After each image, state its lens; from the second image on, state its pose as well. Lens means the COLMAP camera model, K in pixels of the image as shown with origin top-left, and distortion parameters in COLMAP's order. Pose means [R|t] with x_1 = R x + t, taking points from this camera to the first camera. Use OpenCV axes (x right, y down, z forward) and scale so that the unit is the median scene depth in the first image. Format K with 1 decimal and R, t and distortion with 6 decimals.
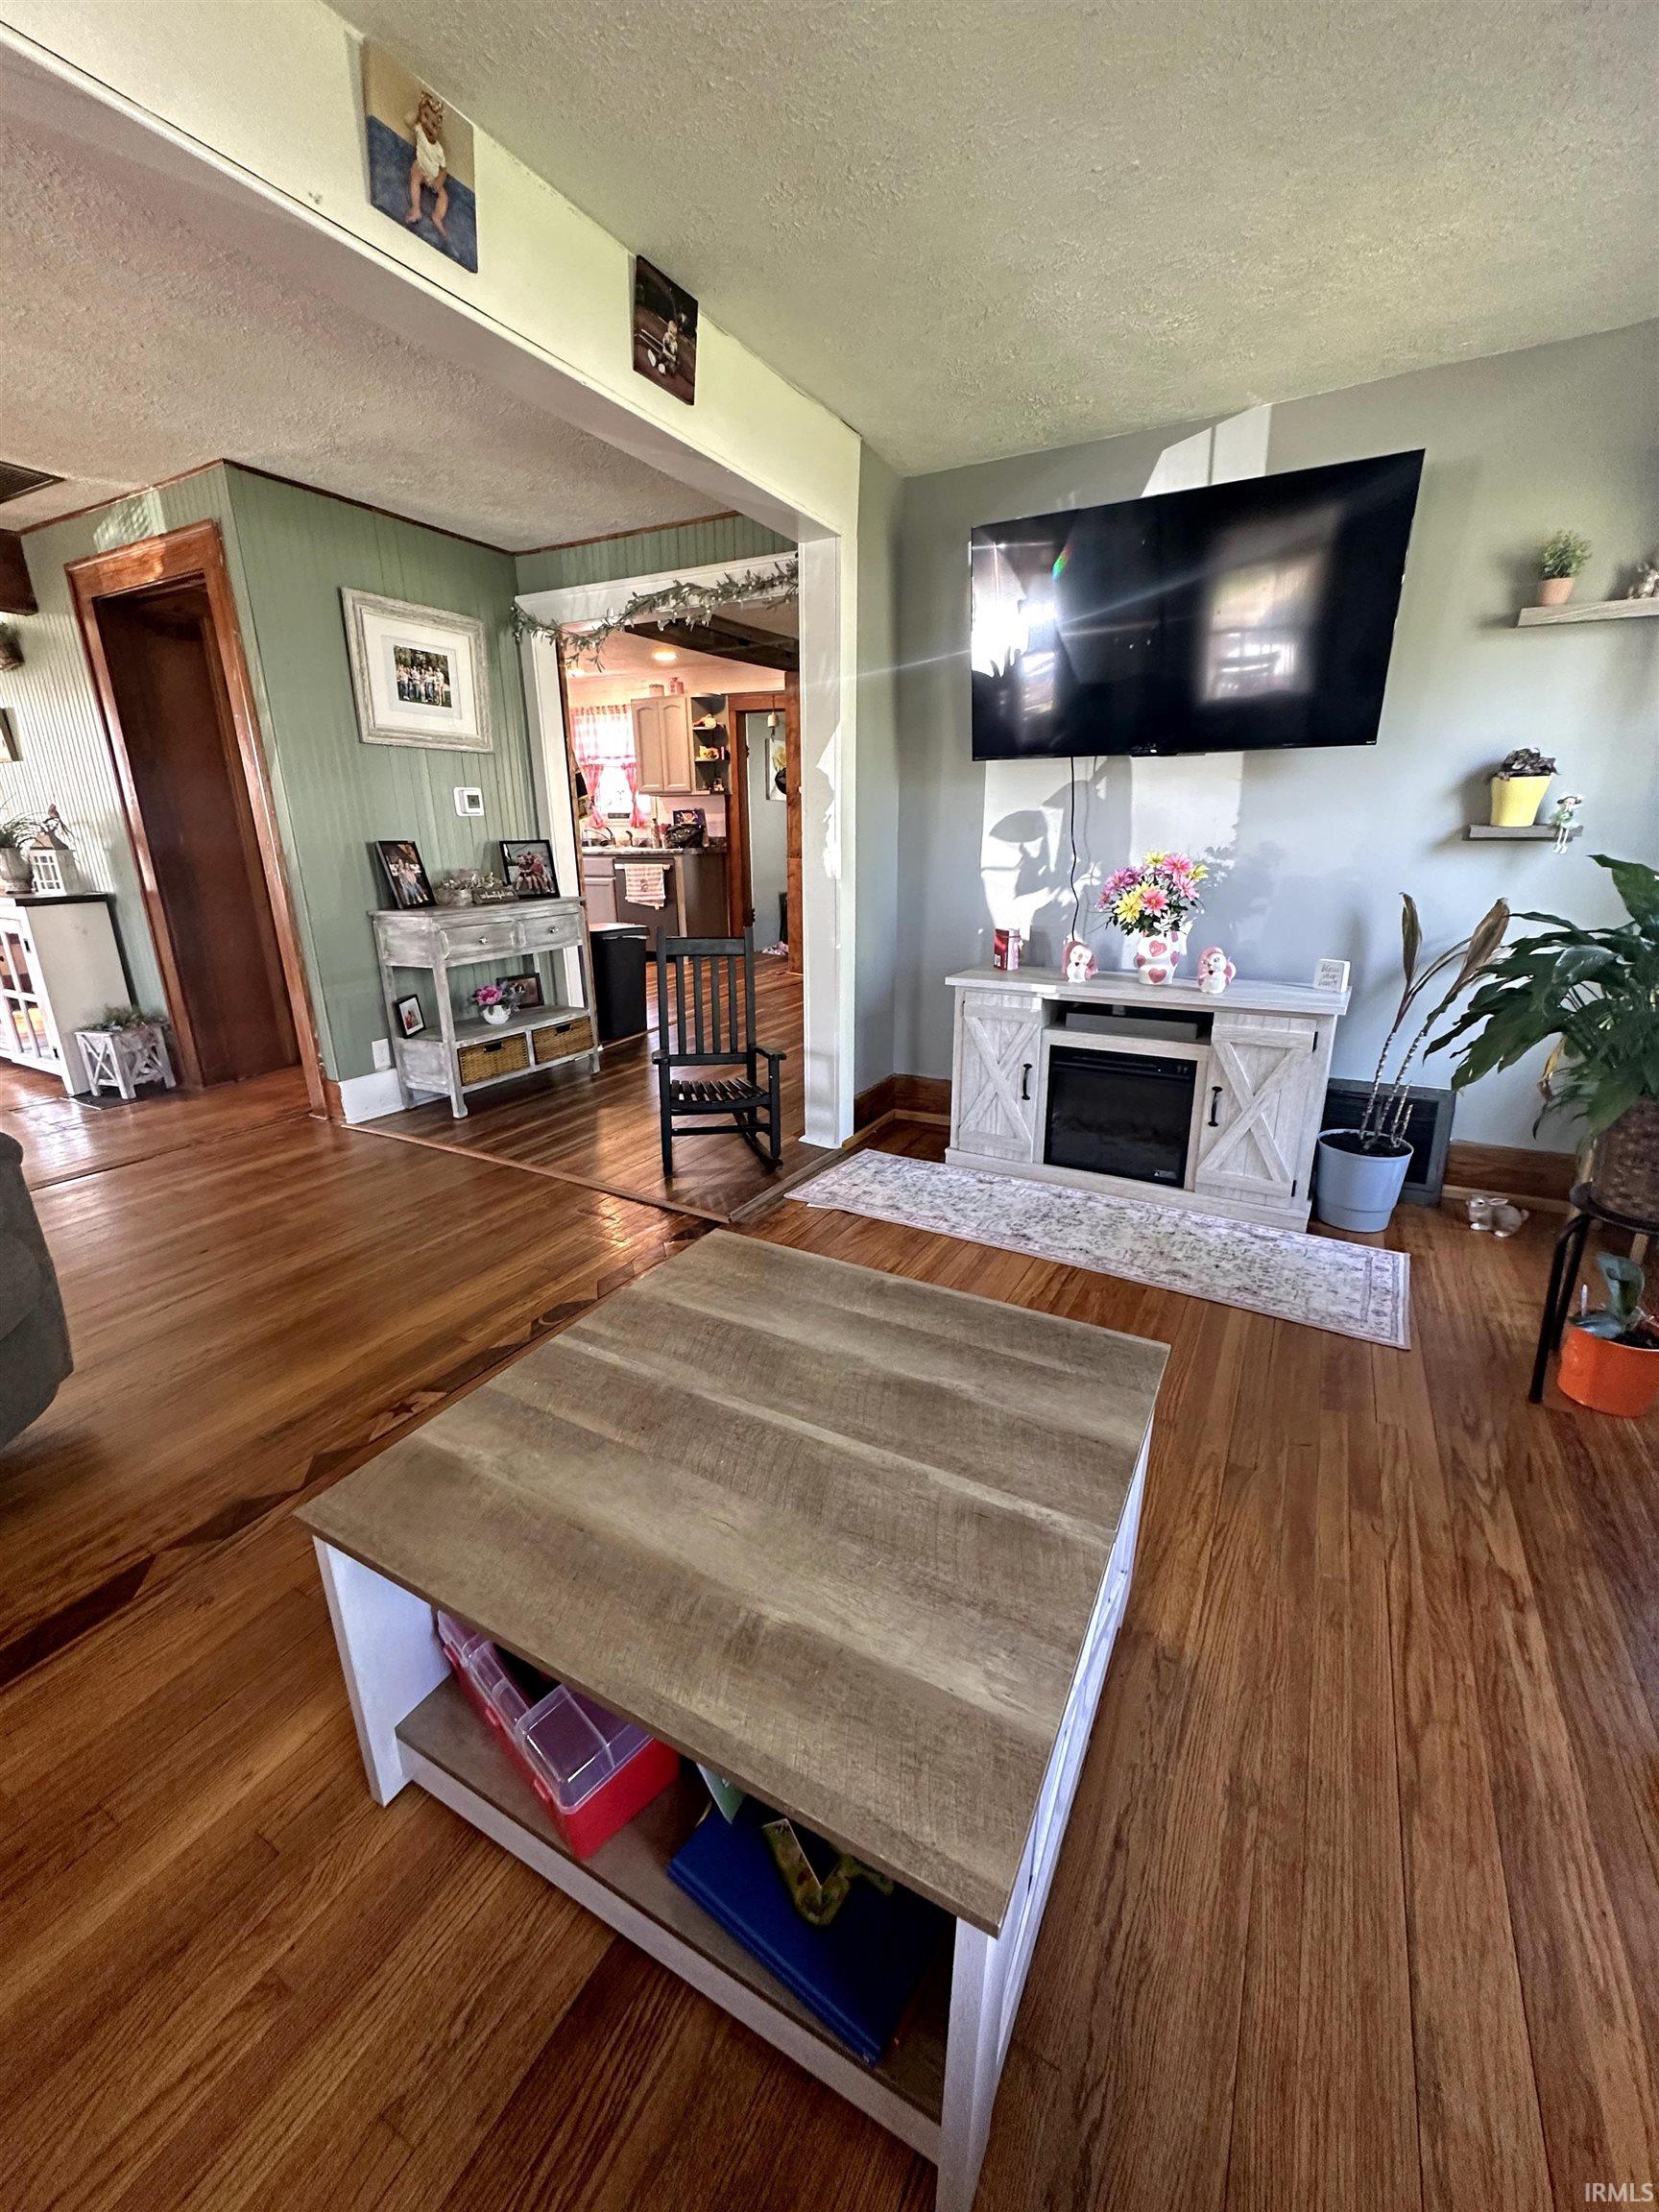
lens RADIAL K [[879.8, 0, 831.4], [0, 879.8, 1101.9], [0, 0, 1]] dist [0.000381, -0.000274]
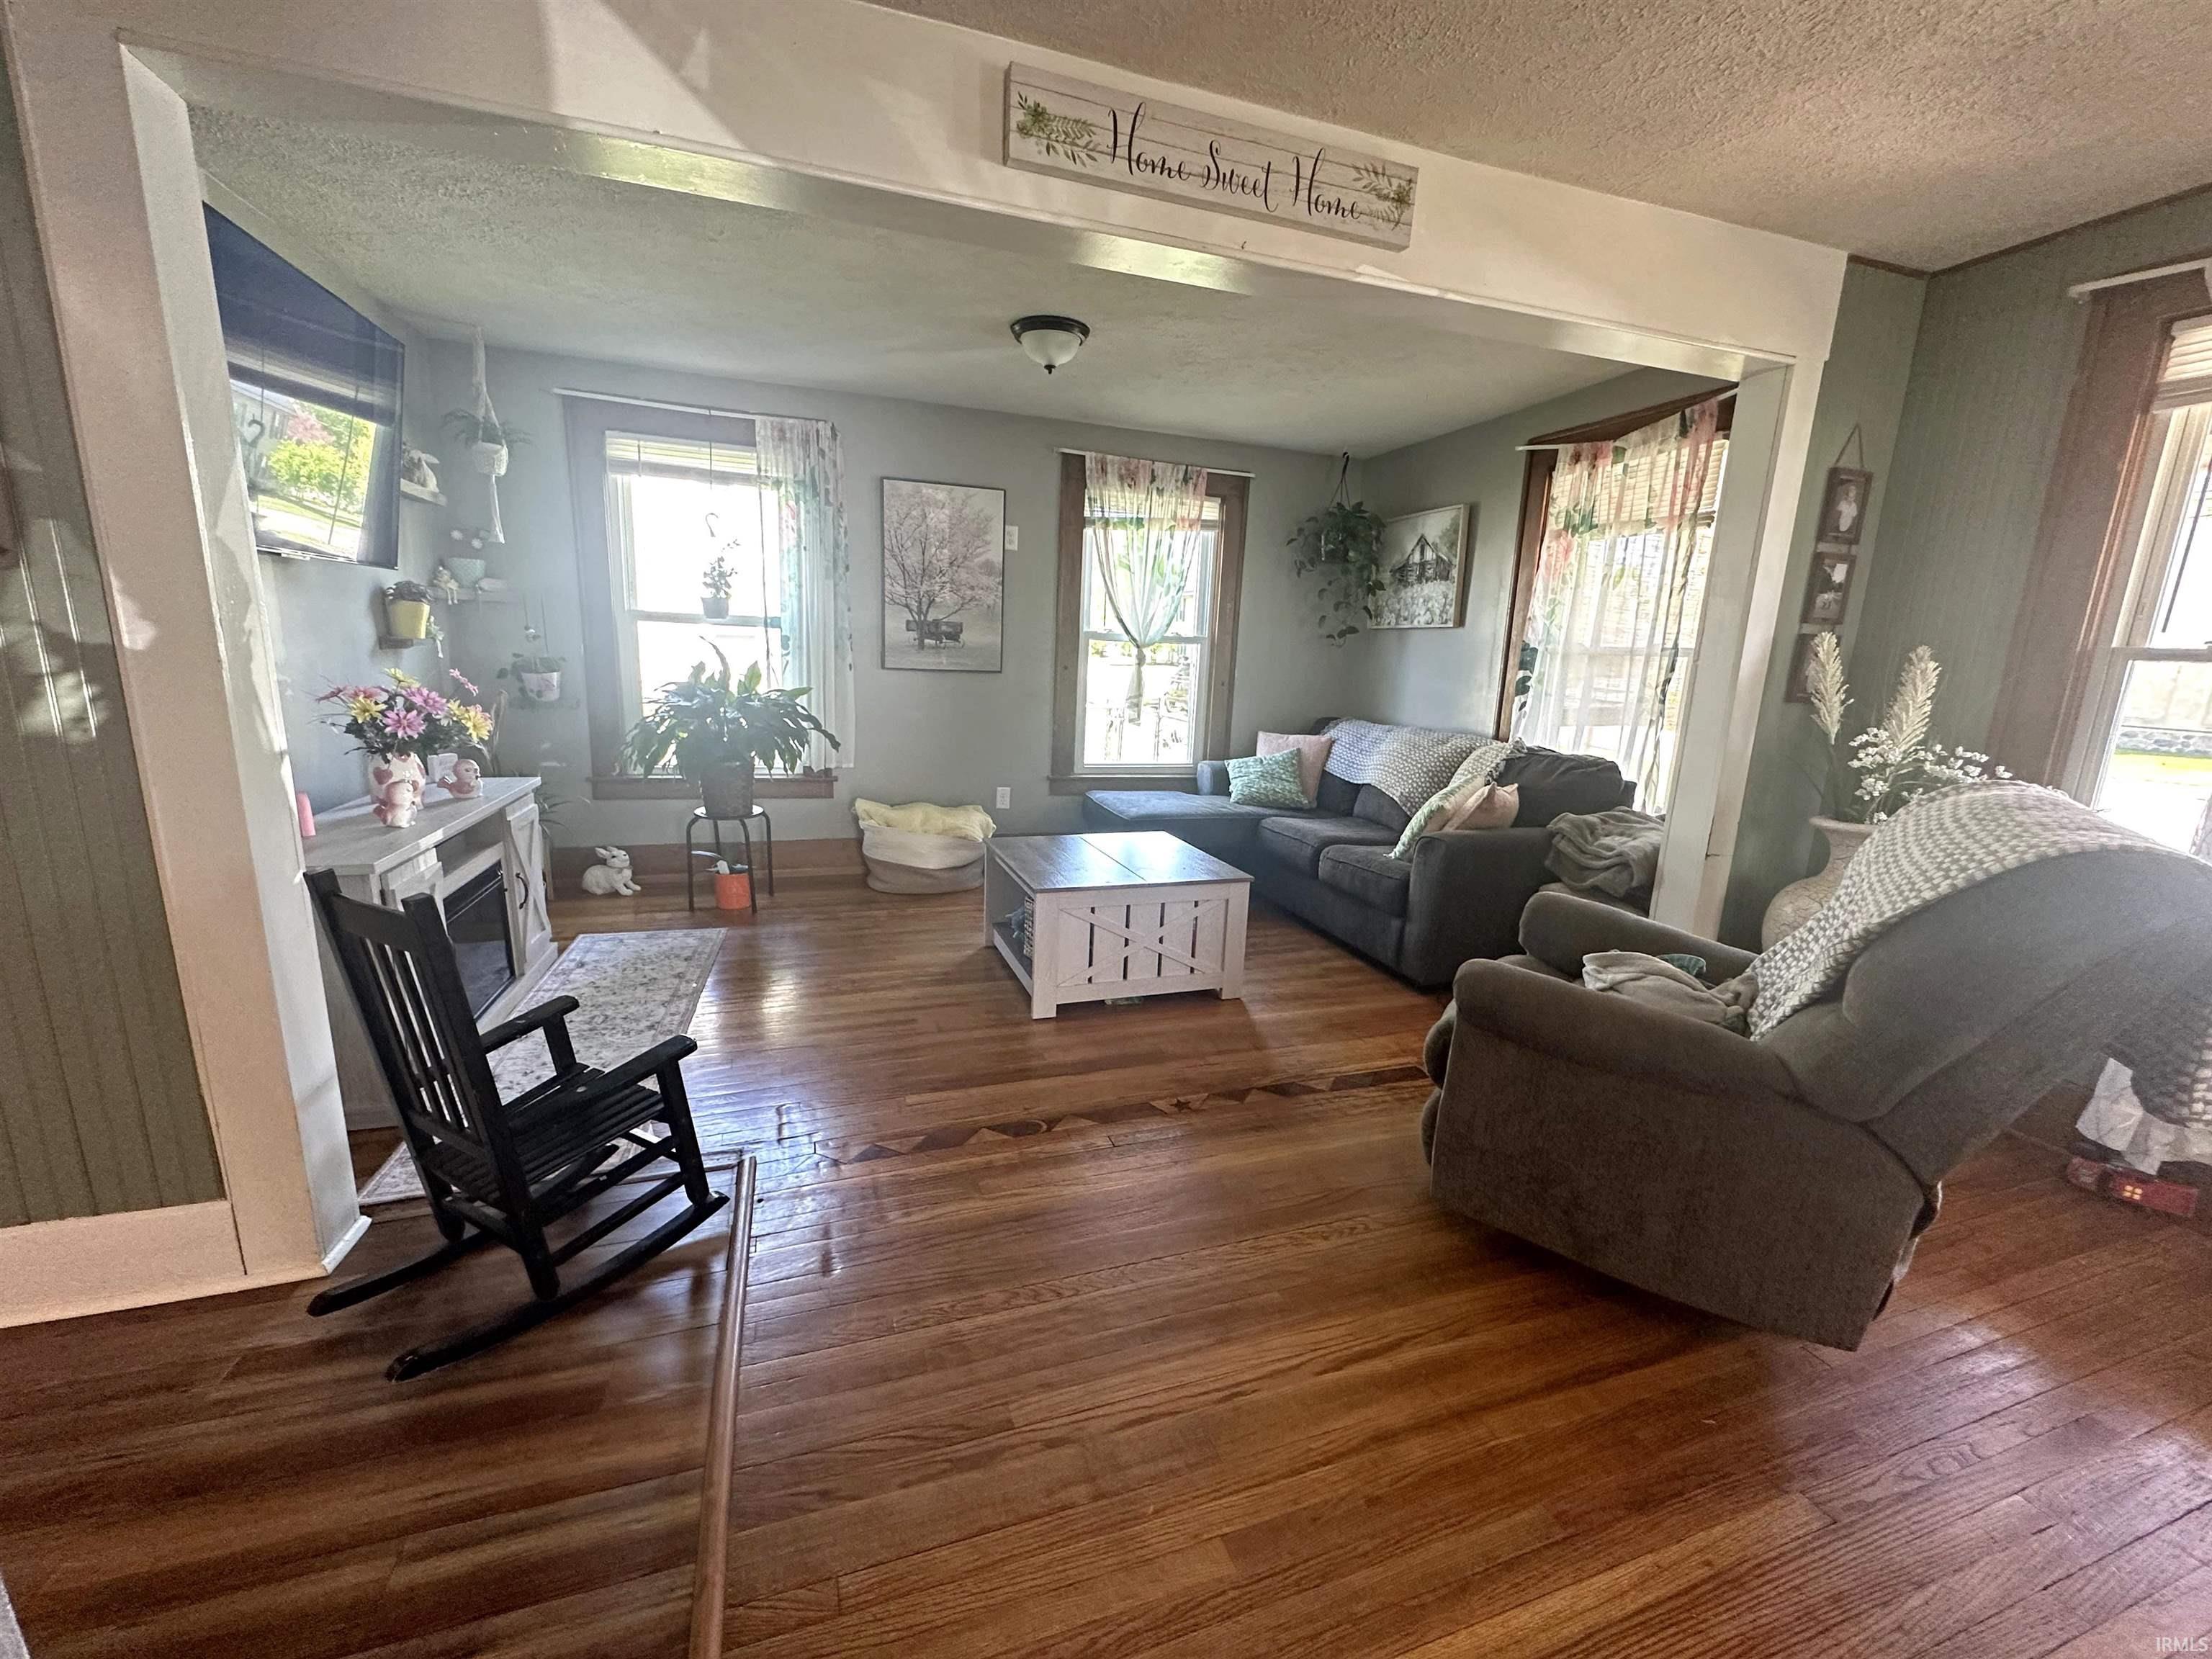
lens RADIAL K [[879.8, 0, 1105.8], [0, 879.8, 825.2], [0, 0, 1]] dist [0.000381, -0.000274]
pose [[-0.742808, -0.162219, 0.649555, -0.616995], [0.163111, 0.897120, 0.410574, -0.298225], [-0.649331, 0.410927, -0.639928, 0.906566]]
